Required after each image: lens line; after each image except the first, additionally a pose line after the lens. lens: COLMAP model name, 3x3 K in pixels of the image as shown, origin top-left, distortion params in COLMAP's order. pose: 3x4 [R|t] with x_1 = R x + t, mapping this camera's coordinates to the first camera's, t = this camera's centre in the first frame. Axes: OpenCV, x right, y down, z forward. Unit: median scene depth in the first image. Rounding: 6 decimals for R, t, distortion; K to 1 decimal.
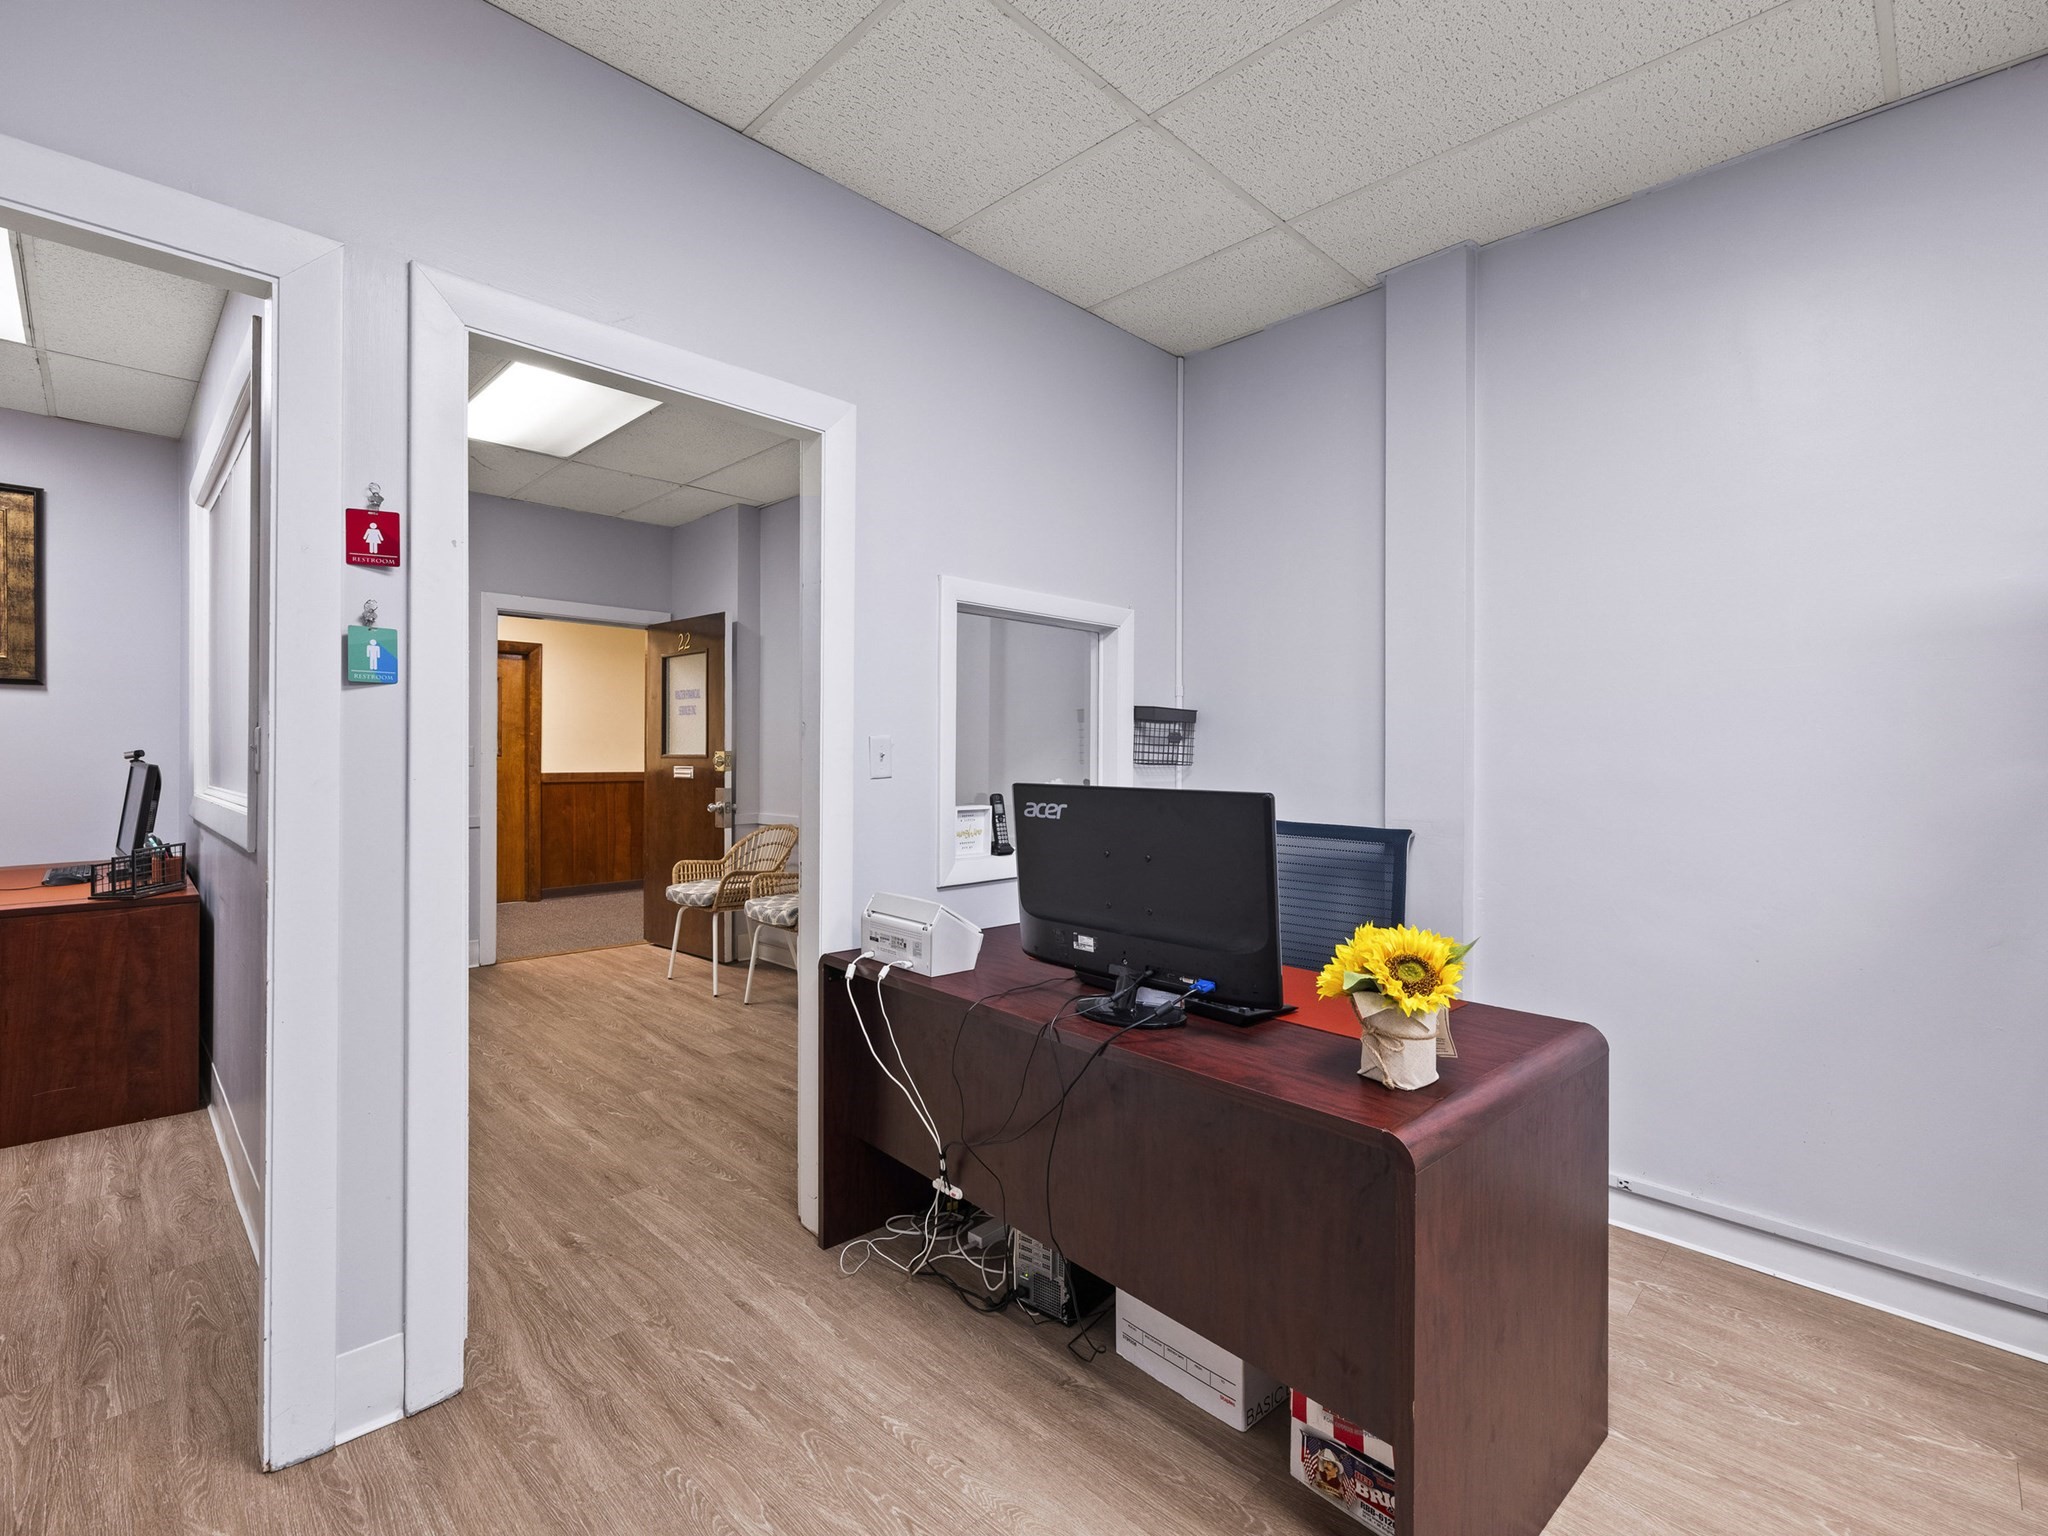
lens RADIAL K [[945.3, 0, 1024.5], [0, 945.3, 759.4], [0, 0, 1]] dist [-0.001604, 0.000102]
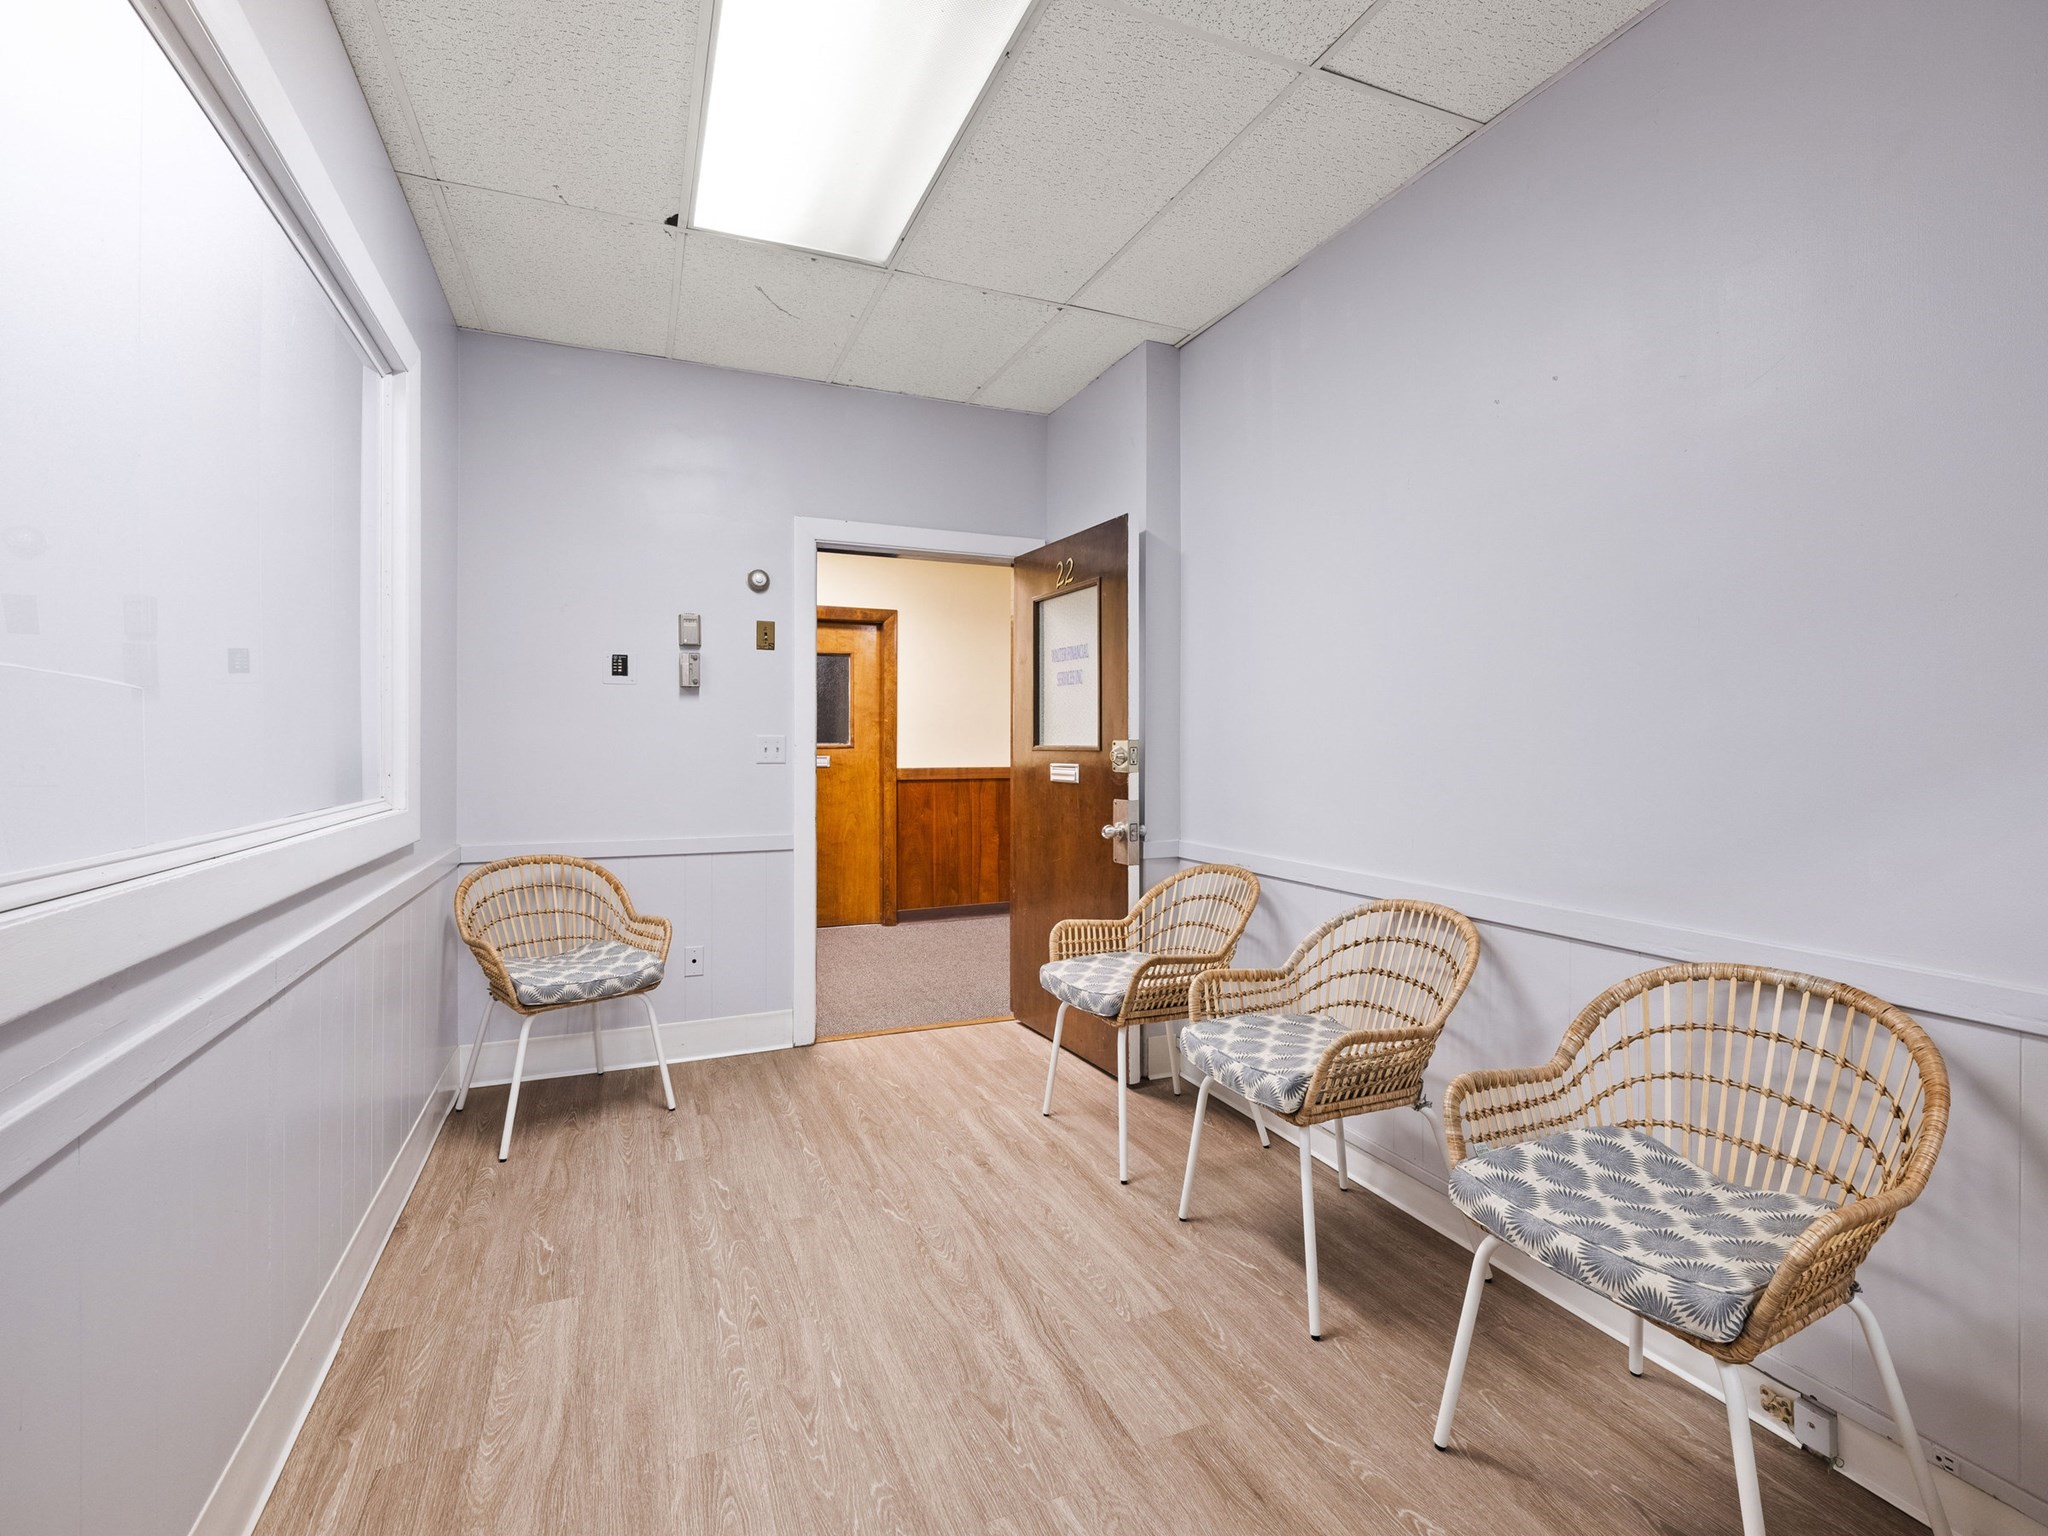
lens RADIAL K [[945.3, 0, 1024.5], [0, 945.3, 759.4], [0, 0, 1]] dist [-0.001604, 0.000102]
pose [[0.929101, 0.000986, -0.369824, -0.149261], [0.003790, 0.999919, 0.012189, -0.003968], [0.369806, -0.012727, 0.929022, 0.394870]]
